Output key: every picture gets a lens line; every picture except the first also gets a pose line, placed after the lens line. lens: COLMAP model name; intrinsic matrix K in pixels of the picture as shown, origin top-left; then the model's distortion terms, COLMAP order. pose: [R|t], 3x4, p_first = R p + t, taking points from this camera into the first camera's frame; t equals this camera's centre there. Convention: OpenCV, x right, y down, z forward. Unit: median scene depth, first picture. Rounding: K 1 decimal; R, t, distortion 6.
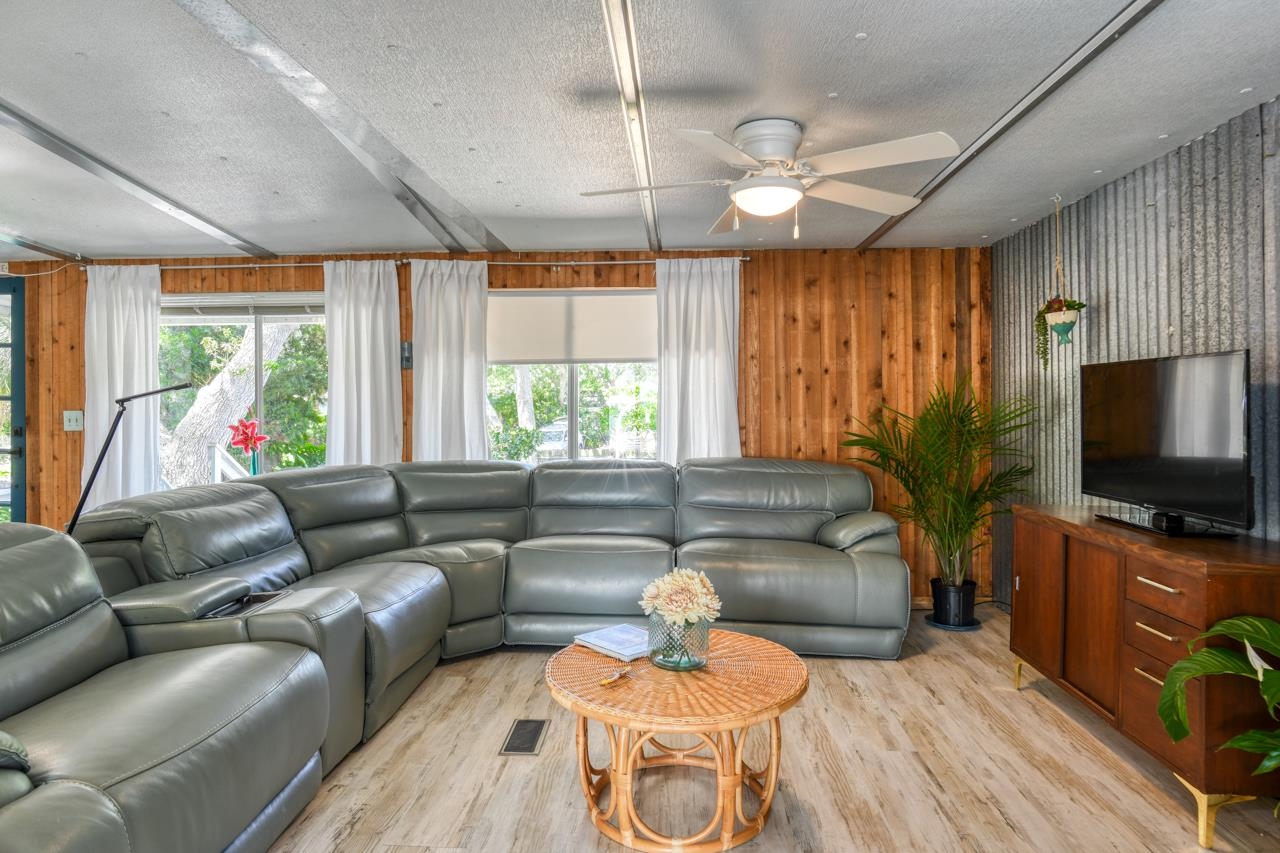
lens RADIAL K [[739.1, 0, 638.7], [0, 739.1, 398.9], [0, 0, 1]] dist [-0.002800, 0.000070]
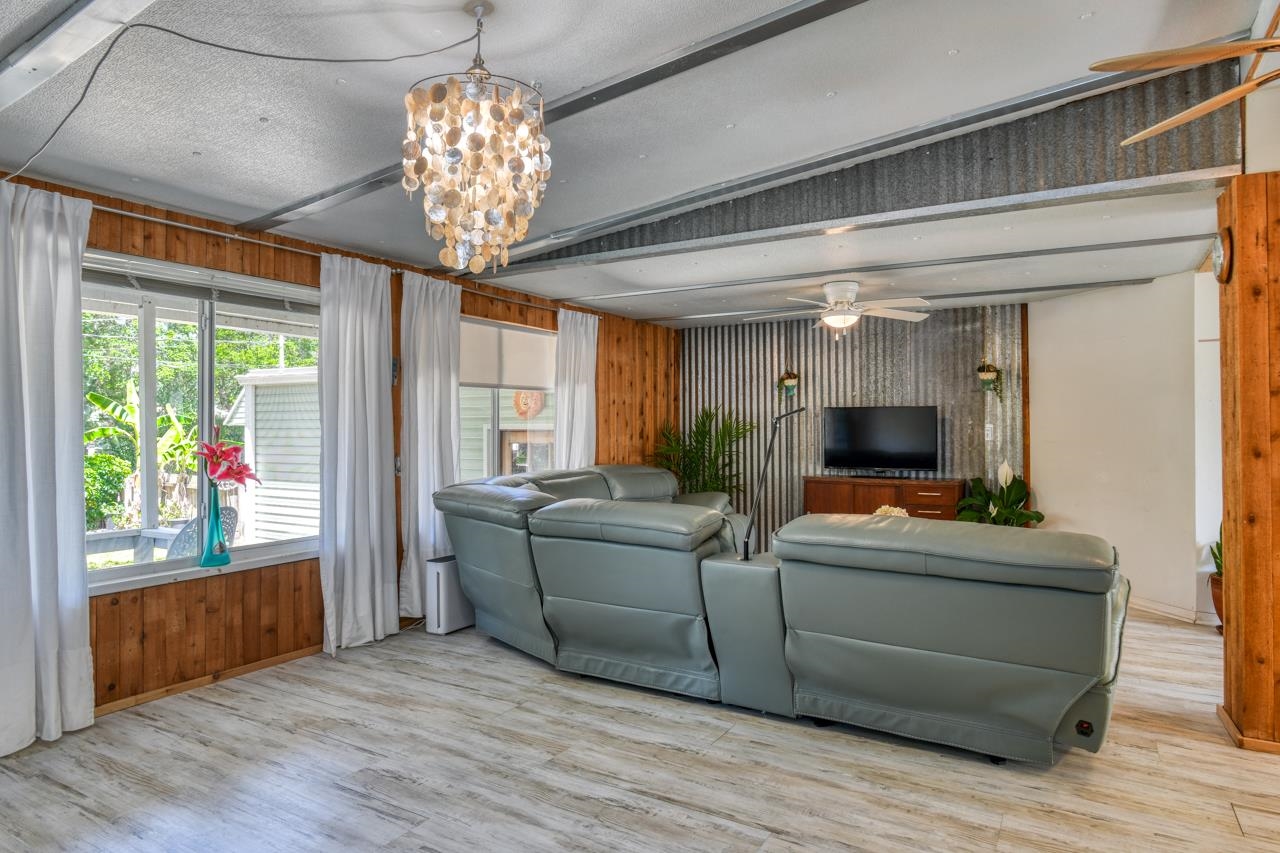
lens RADIAL K [[739.1, 0, 638.7], [0, 739.1, 398.9], [0, 0, 1]] dist [-0.002800, 0.000070]
pose [[0.470734, 0.033480, 0.881640, -0.987685], [-0.003358, 0.999340, -0.036157, 0.006644], [-0.882269, 0.014060, 0.470536, 0.302941]]
